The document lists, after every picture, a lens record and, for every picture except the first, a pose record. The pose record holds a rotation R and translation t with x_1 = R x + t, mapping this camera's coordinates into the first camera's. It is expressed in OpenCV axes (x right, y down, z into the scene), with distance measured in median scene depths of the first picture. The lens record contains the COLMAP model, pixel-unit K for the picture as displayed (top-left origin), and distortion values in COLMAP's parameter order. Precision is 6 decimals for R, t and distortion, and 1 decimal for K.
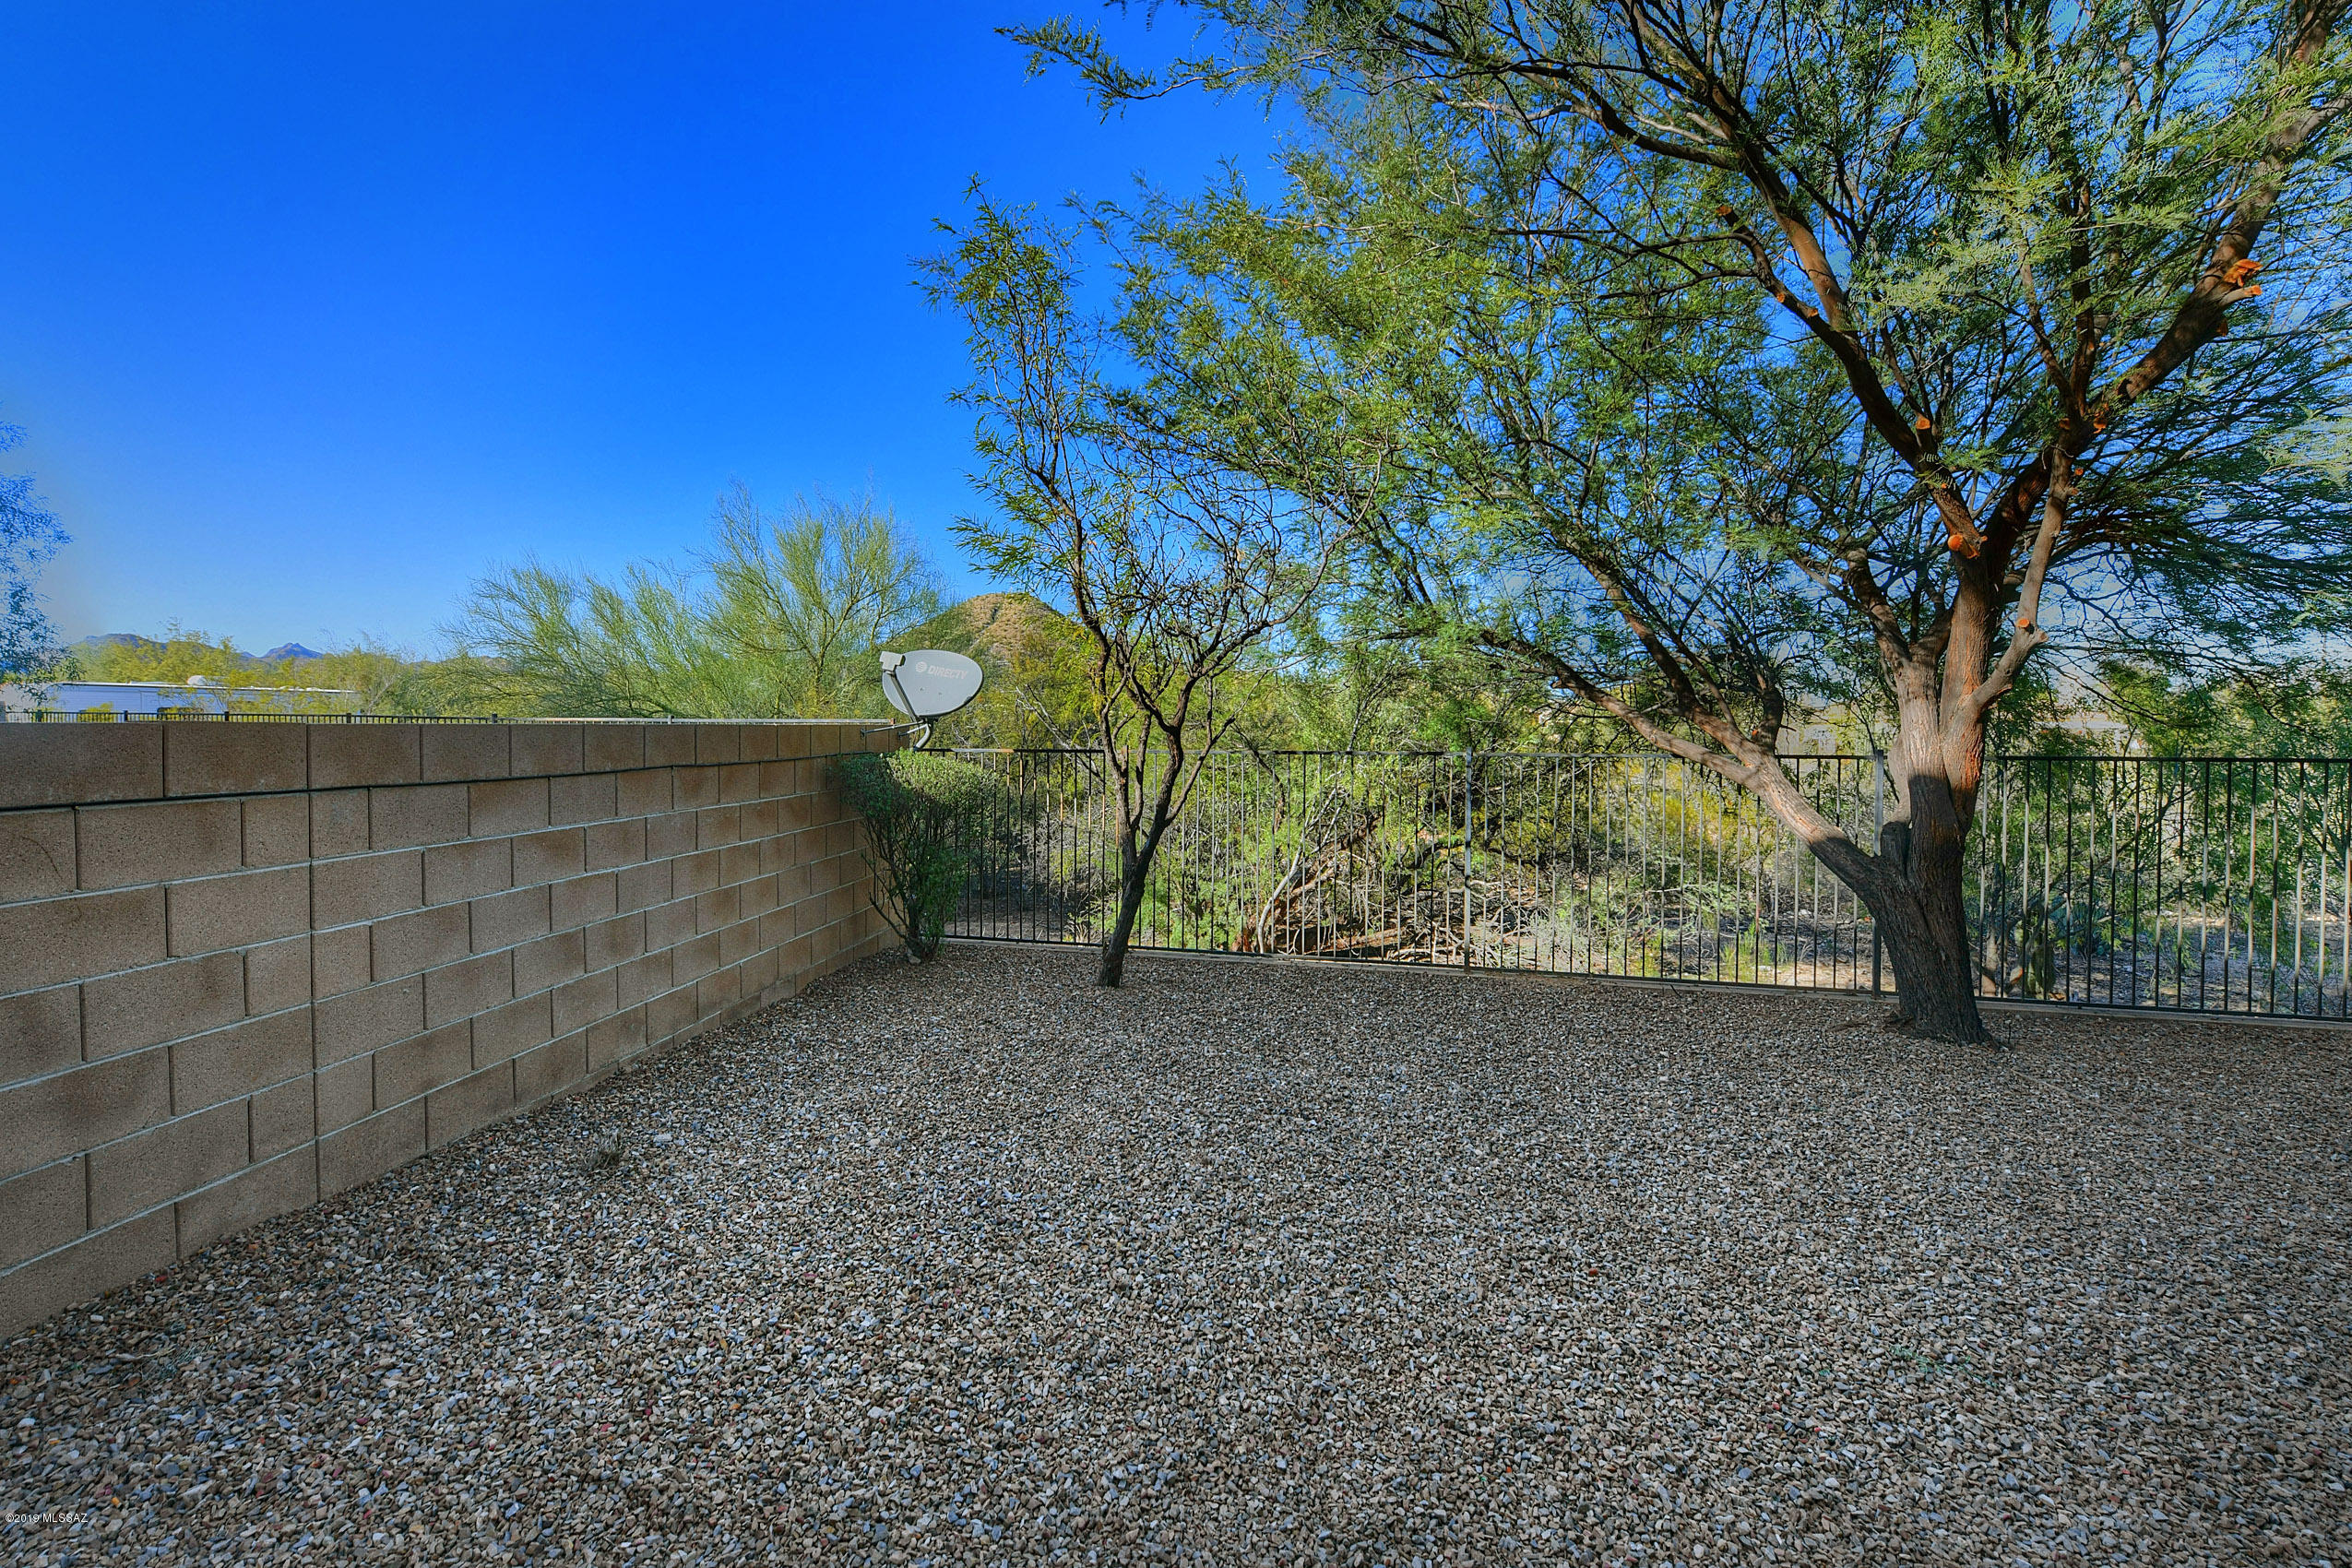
lens RADIAL K [[946.9, 0, 1166.7], [0, 946.9, 766.3], [0, 0, 1]] dist [-0.002751, -0.001617]
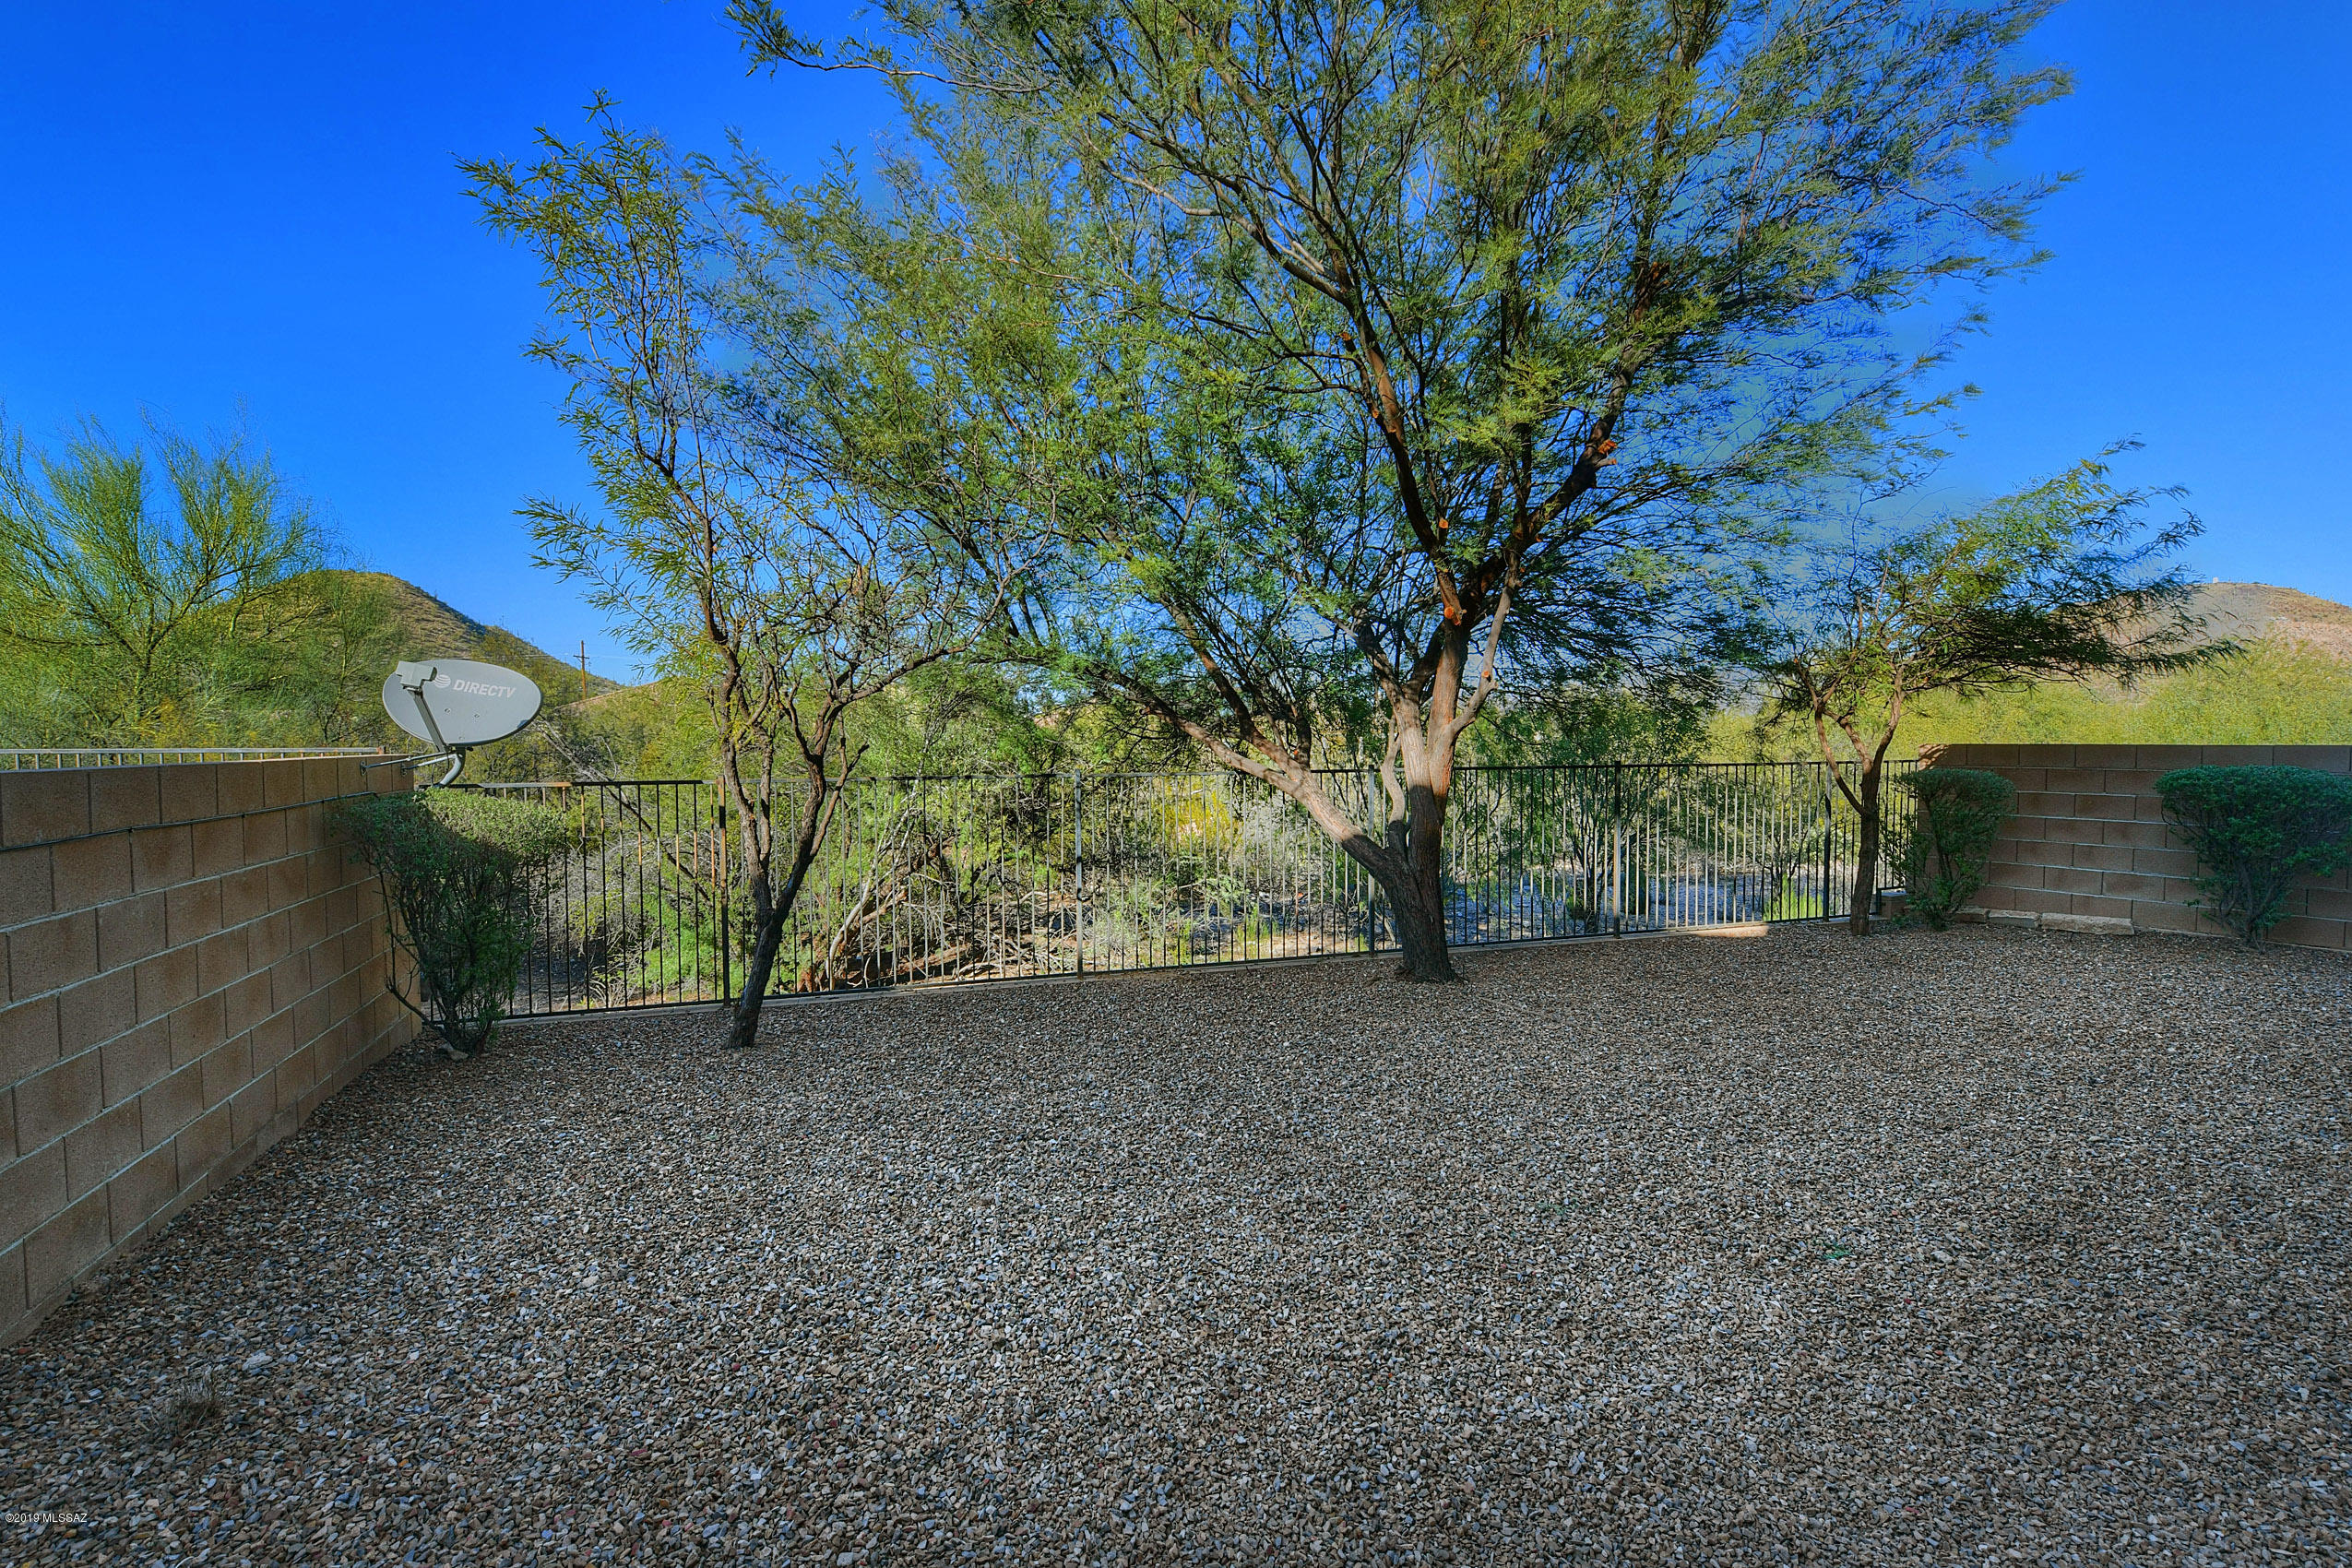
lens RADIAL K [[946.9, 0, 1159.8], [0, 946.9, 794.5], [0, 0, 1]] dist [-0.002751, -0.001617]
pose [[0.861950, -0.033948, 0.505856, -0.224927], [0.026501, 0.999409, 0.021914, -0.019990], [-0.506300, -0.005483, 0.862340, 0.044152]]
